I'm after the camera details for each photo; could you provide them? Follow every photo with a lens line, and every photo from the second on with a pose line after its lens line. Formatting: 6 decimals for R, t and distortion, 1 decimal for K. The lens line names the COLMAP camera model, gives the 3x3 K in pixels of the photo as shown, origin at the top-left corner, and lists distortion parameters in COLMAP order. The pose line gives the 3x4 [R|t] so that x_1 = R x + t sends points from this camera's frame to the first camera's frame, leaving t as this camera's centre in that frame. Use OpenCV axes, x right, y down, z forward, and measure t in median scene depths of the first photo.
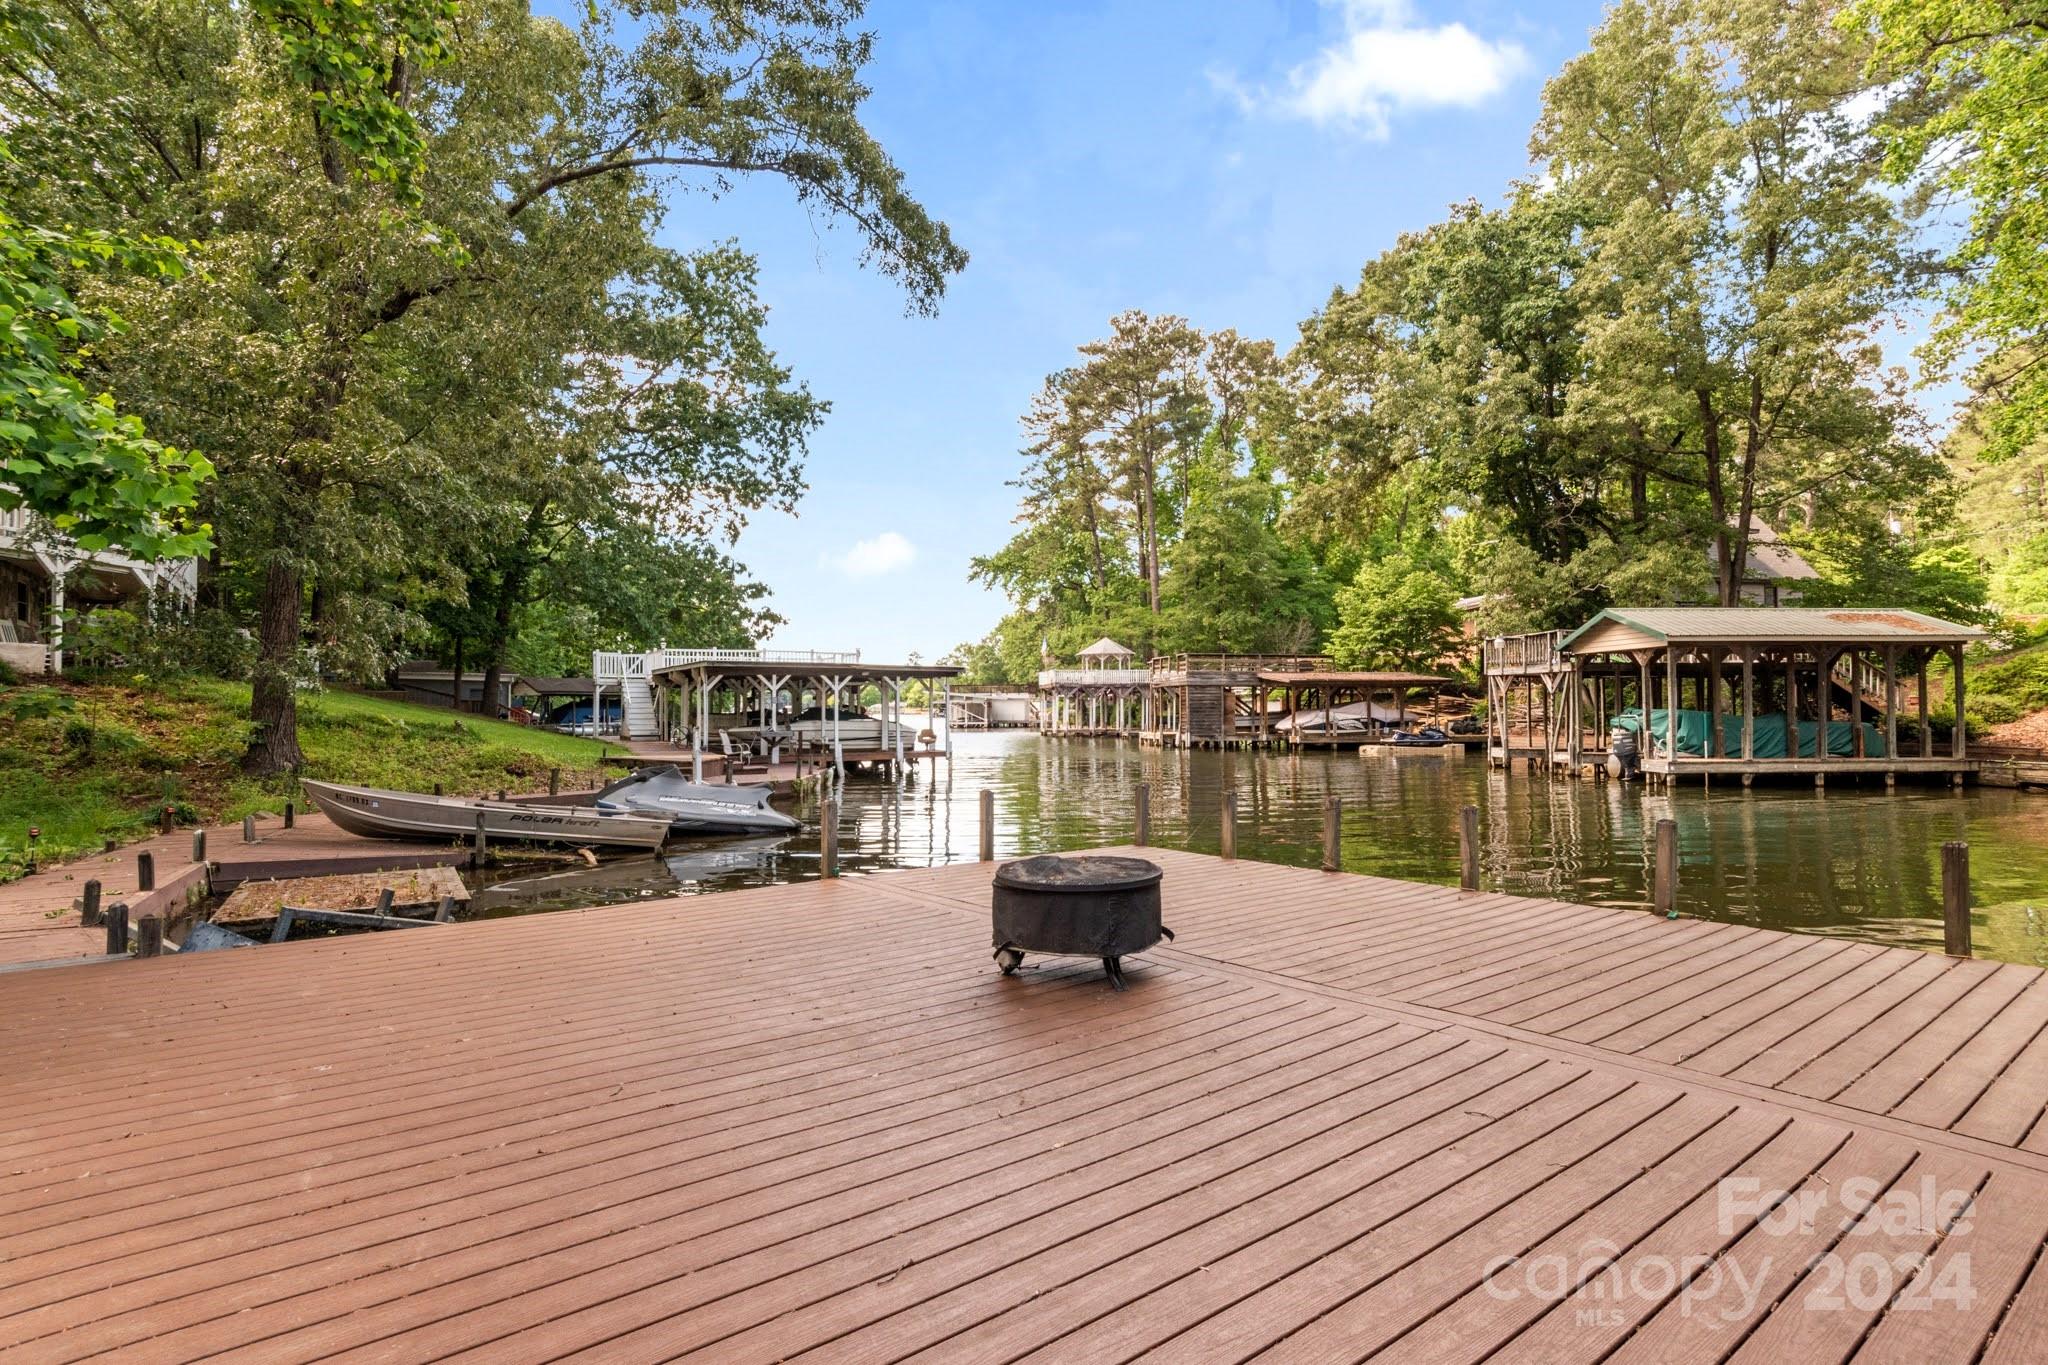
lens RADIAL K [[1061.3, 0, 1056.3], [0, 1061.3, 673.9], [0, 0, 1]] dist [-0.000723, 0.000187]
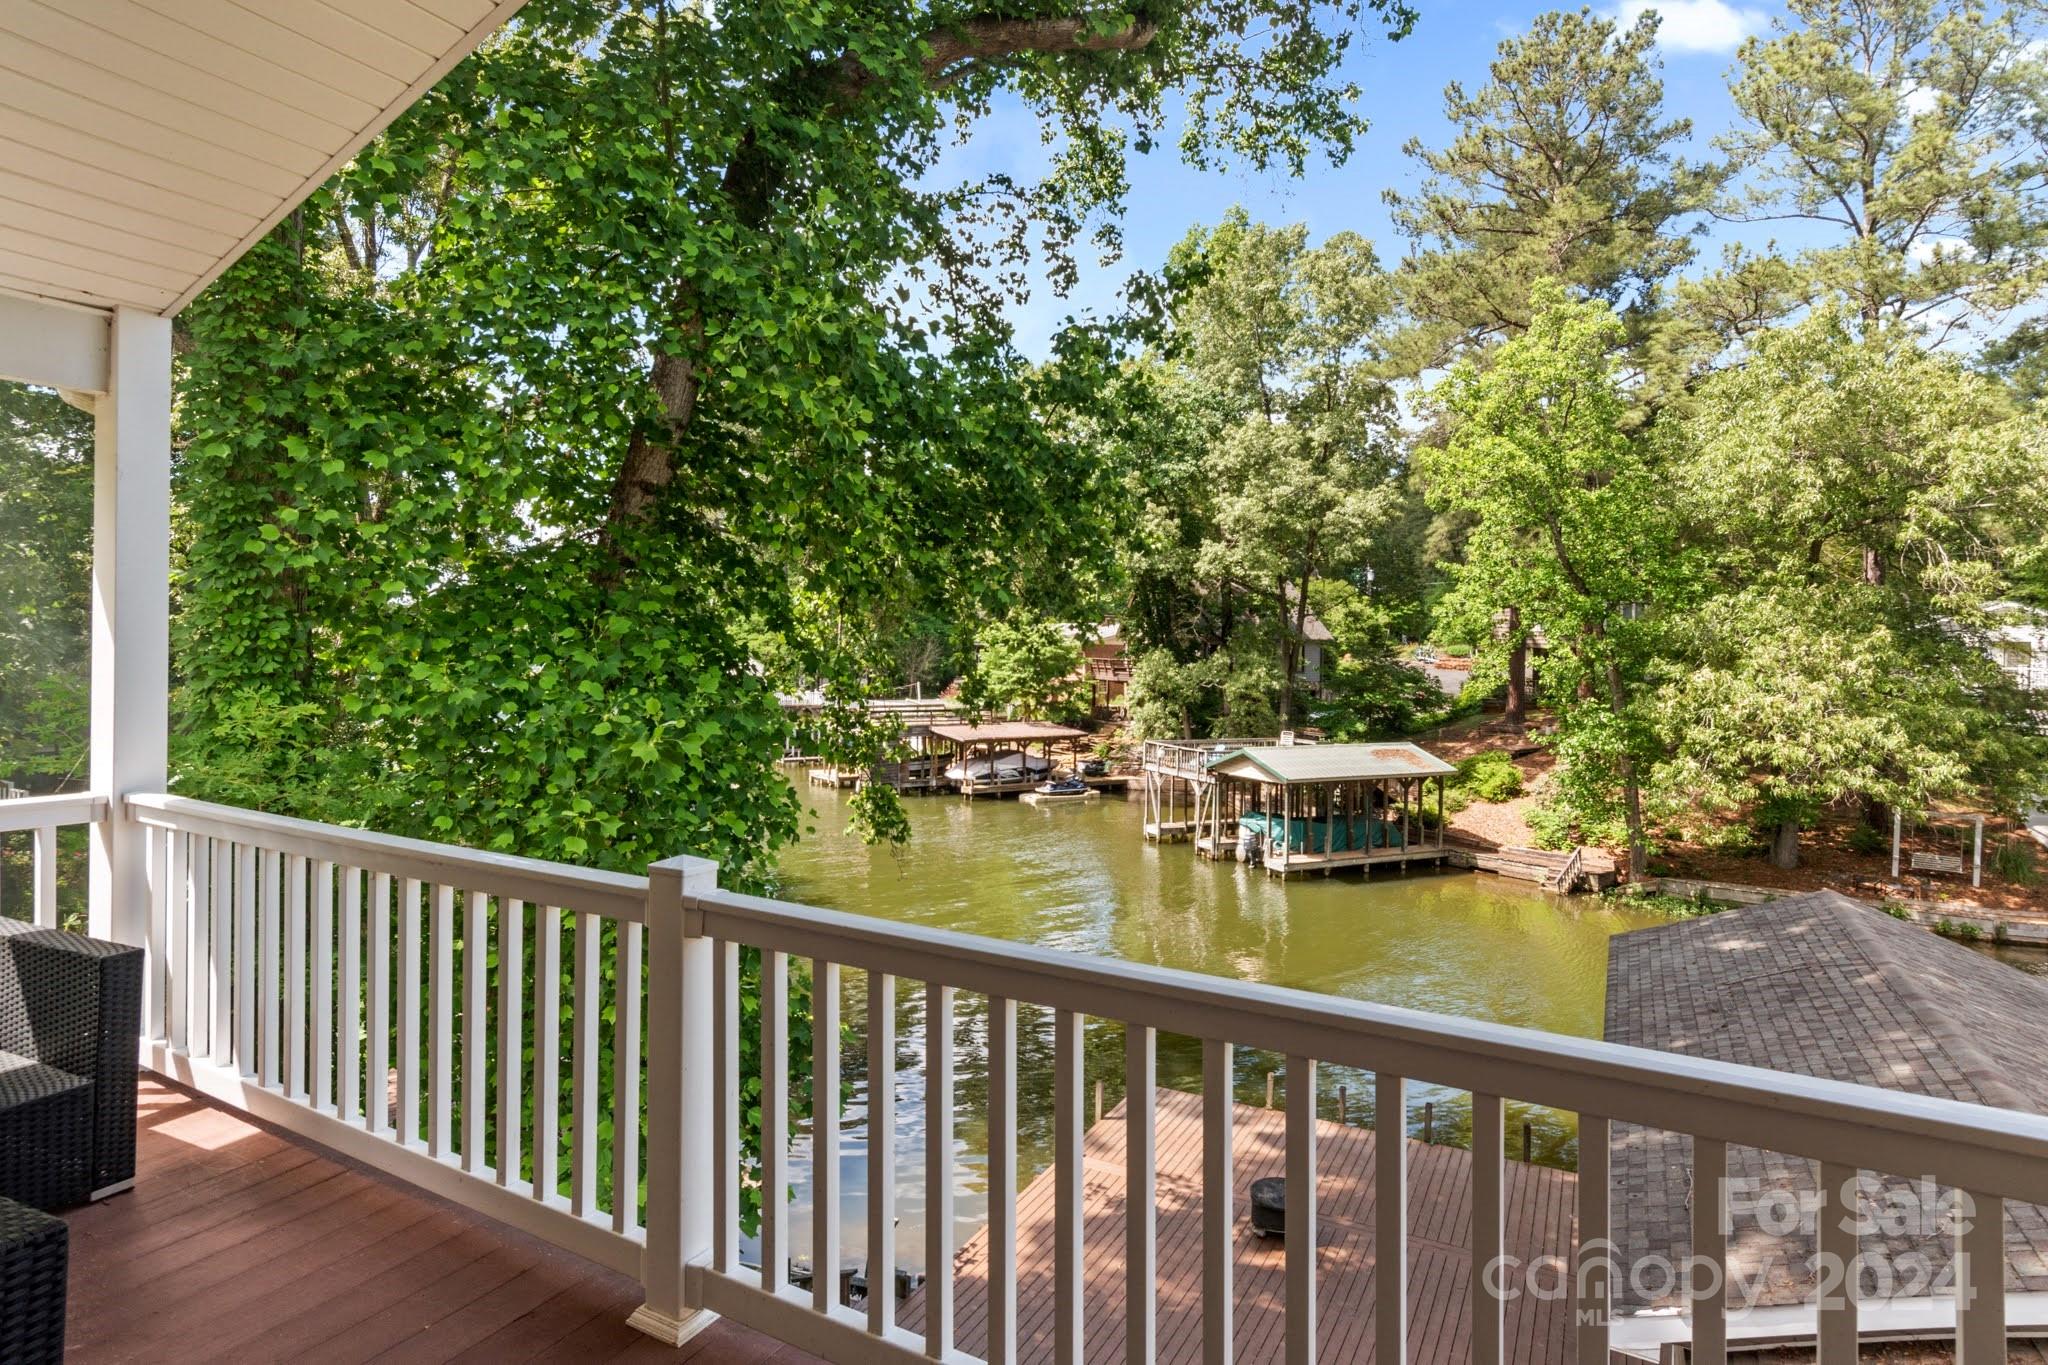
lens RADIAL K [[1078.9, 0, 1050.3], [0, 1078.9, 659.0], [0, 0, 1]] dist [-0.000704, -0.020856]
pose [[0.921049, 0.017819, 0.389039, -0.193949], [-0.030802, 0.999156, 0.027161, -0.147360], [-0.388227, -0.037000, 0.920821, -0.148694]]
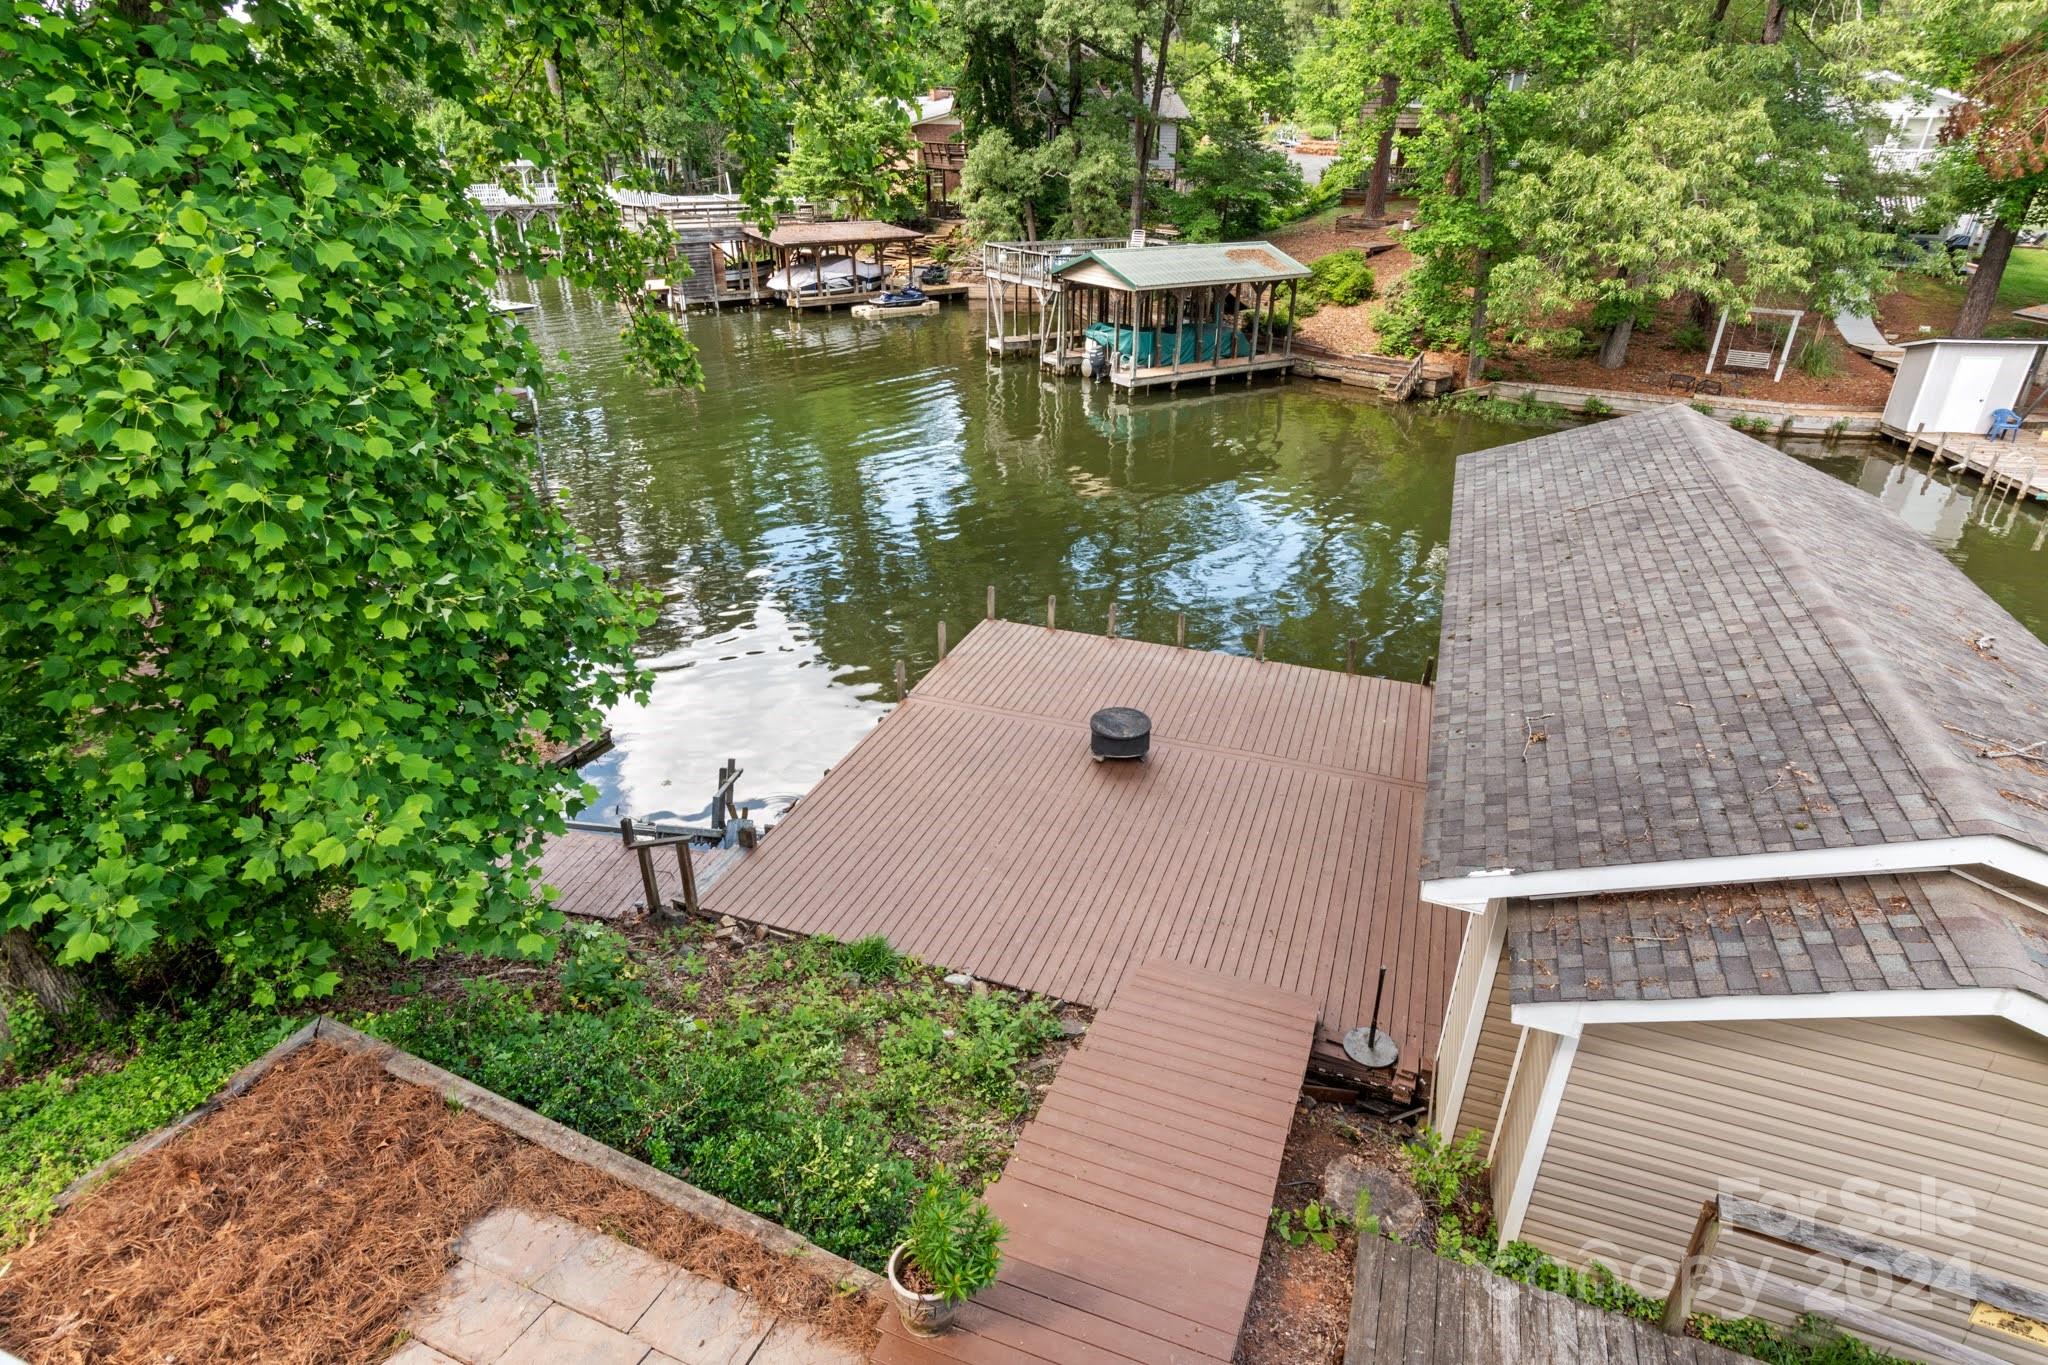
lens RADIAL K [[1061.3, 0, 1056.3], [0, 1061.3, 673.9], [0, 0, 1]] dist [-0.000723, 0.000187]
pose [[0.854811, -0.217840, 0.471003, -0.166450], [-0.032369, 0.883476, 0.467357, -0.145877], [-0.517929, -0.414748, 0.748154, -0.108051]]
